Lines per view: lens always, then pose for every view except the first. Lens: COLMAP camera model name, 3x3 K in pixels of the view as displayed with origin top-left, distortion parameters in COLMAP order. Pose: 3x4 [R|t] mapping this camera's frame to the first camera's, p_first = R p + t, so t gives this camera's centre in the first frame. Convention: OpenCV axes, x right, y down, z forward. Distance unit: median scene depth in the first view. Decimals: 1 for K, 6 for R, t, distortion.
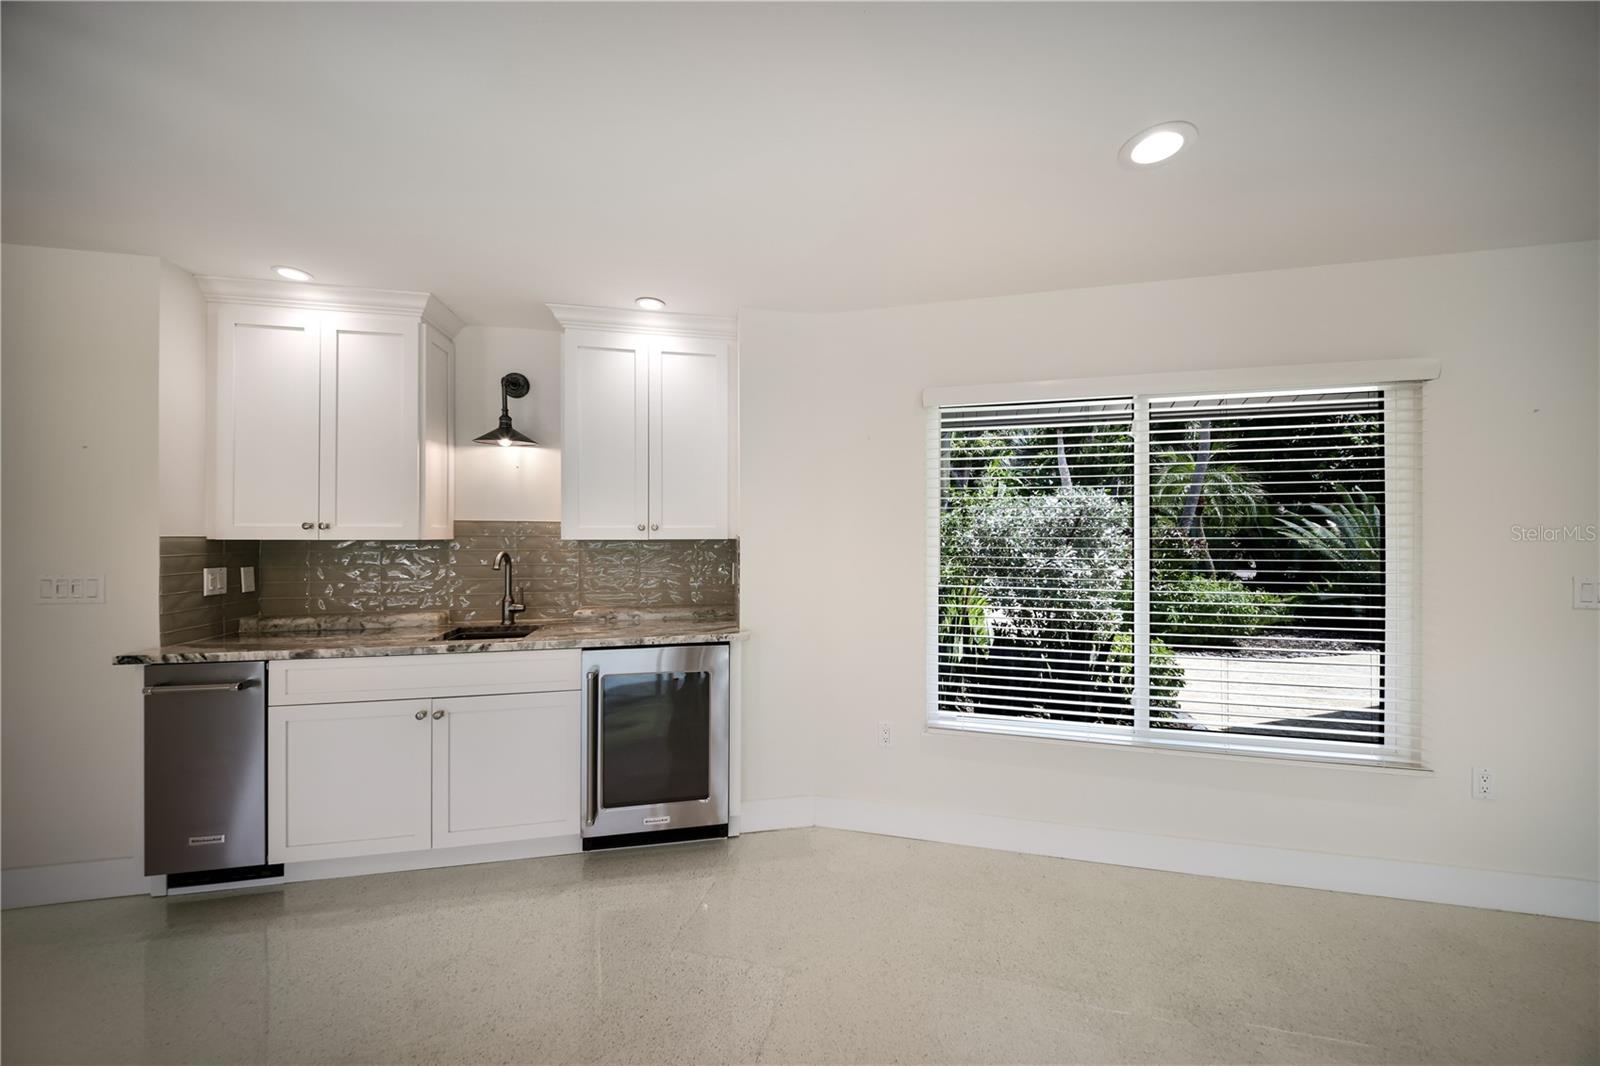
lens RADIAL K [[562.3, 0, 798.6], [0, 562.3, 528.1], [0, 0, 1]] dist [0.011801, -0.009211]
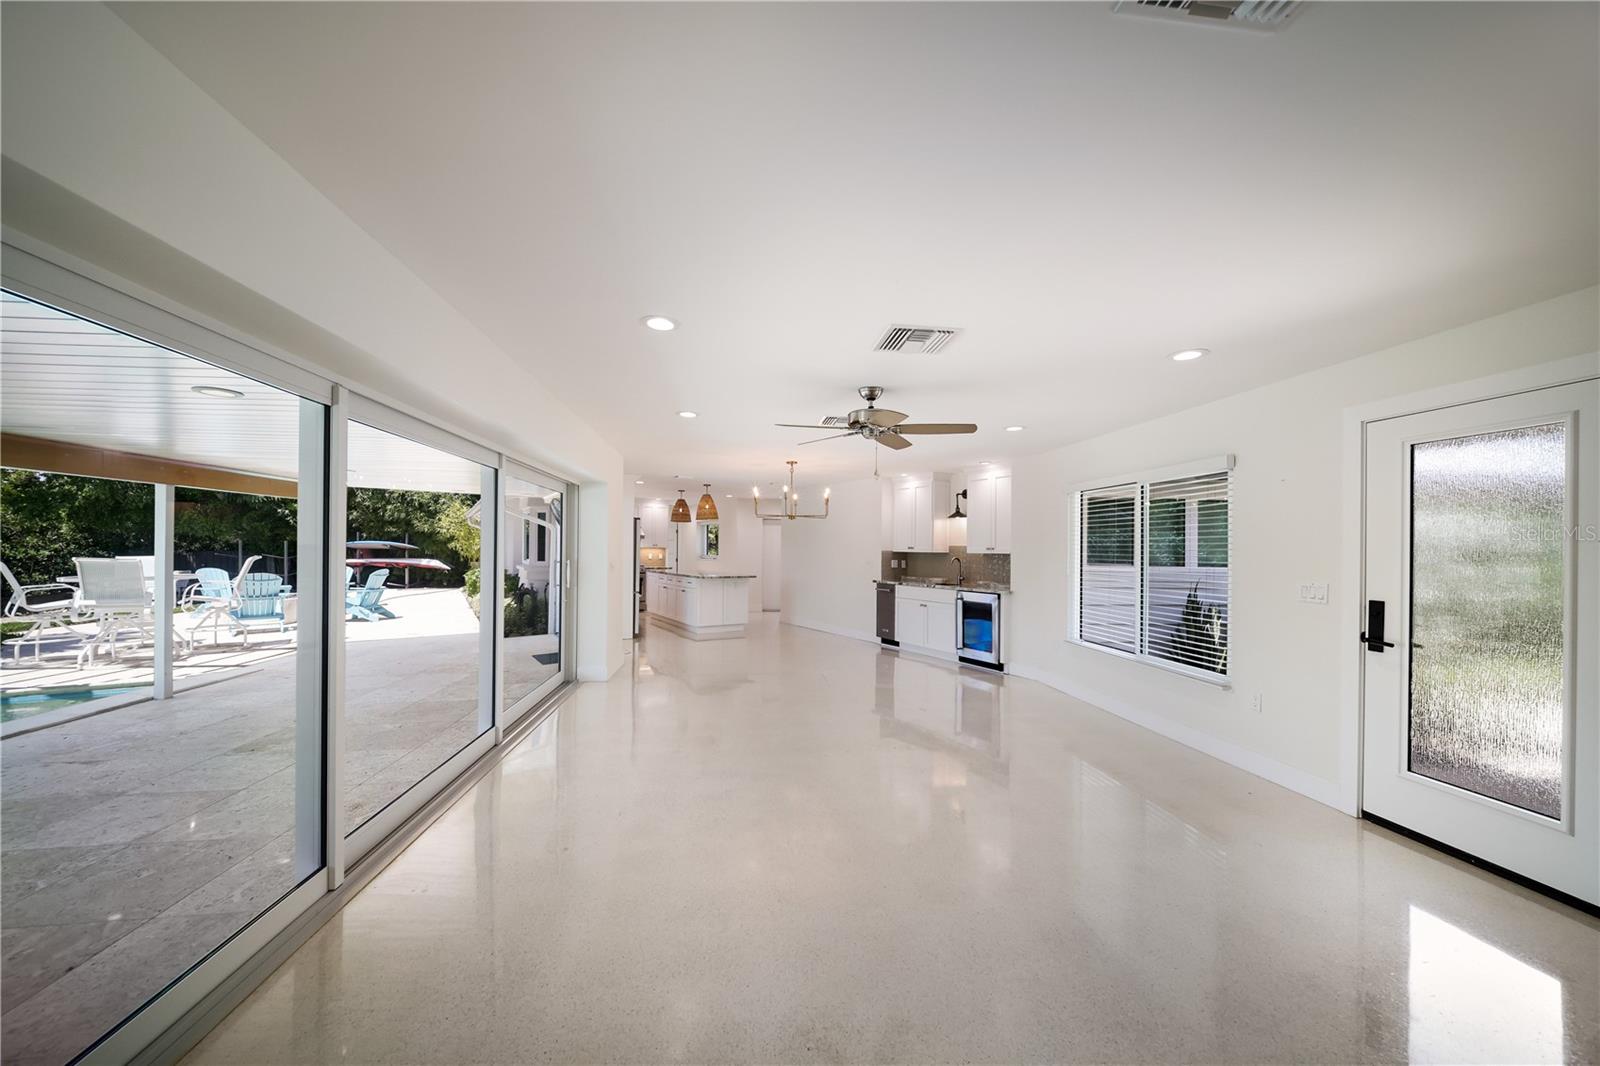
lens RADIAL K [[562.3, 0, 798.6], [0, 562.3, 528.1], [0, 0, 1]] dist [0.011801, -0.009211]
pose [[0.341320, -0.034134, -0.939327, 2.037290], [0.003647, 0.999381, -0.034991, -0.007532], [0.939940, 0.008518, 0.341233, -0.754514]]
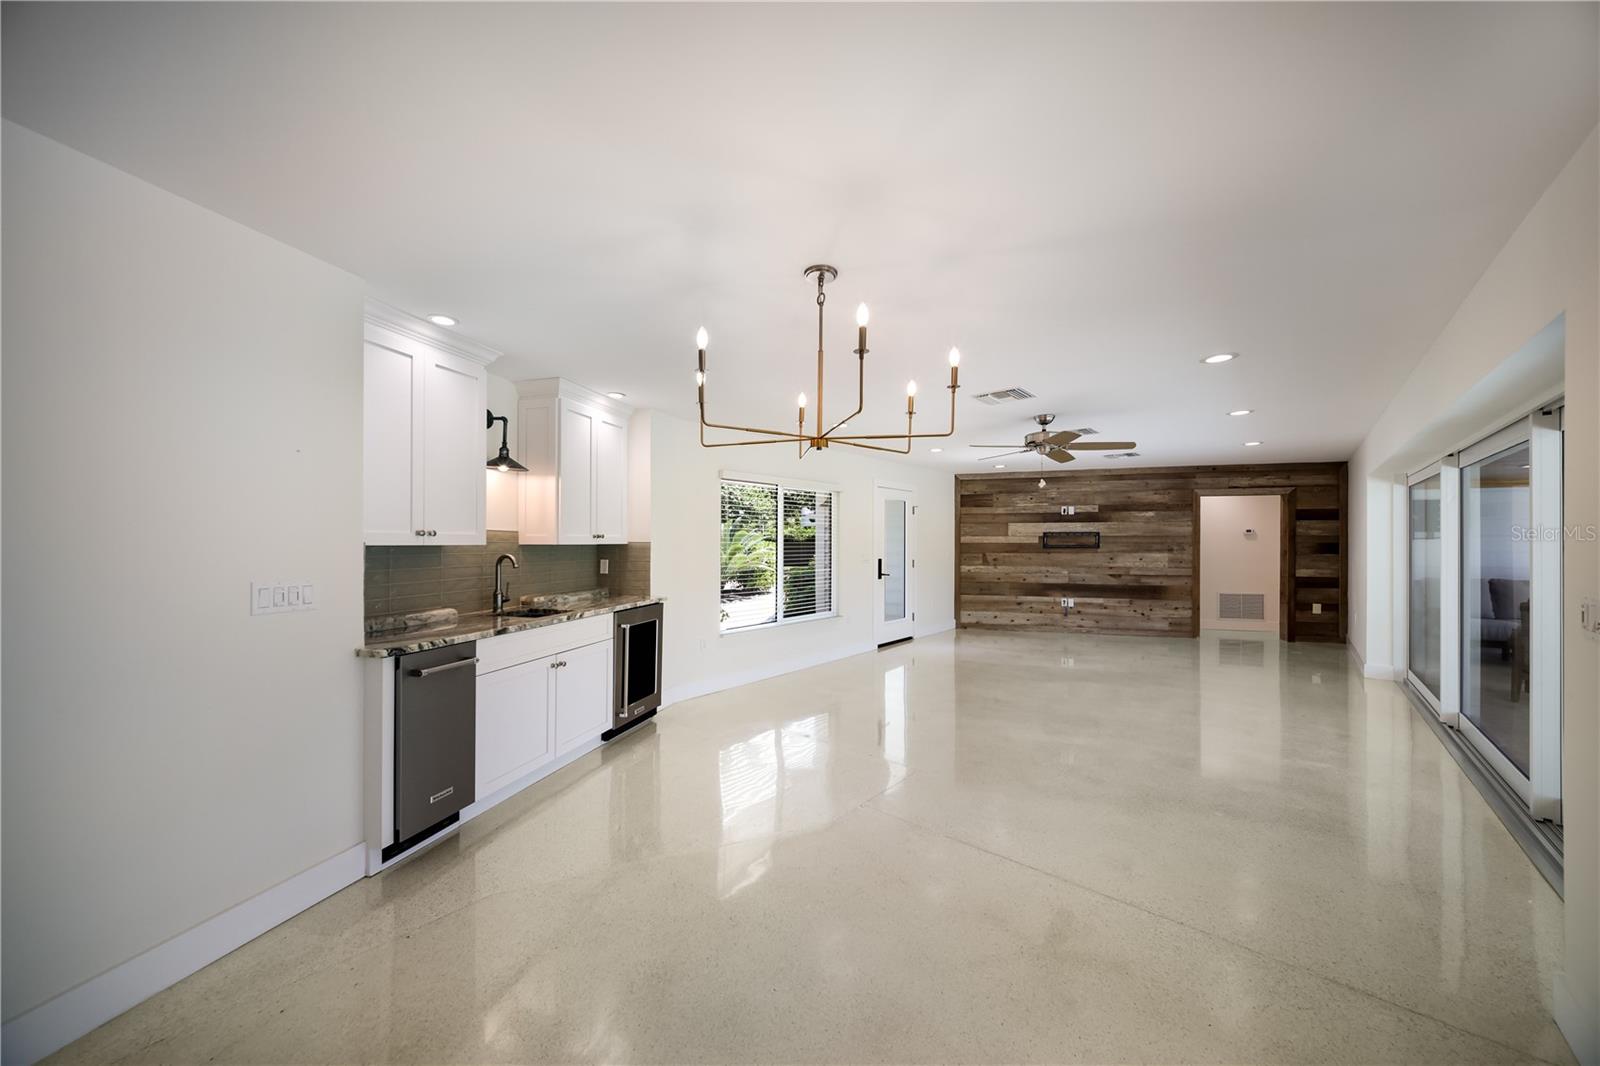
lens RADIAL K [[562.3, 0, 798.6], [0, 562.3, 528.1], [0, 0, 1]] dist [0.011801, -0.009211]
pose [[0.454448, 0.022096, 0.890499, -1.529418], [-0.012963, 0.999750, -0.018191, -0.002901], [-0.890679, -0.003276, 0.454621, -0.193704]]
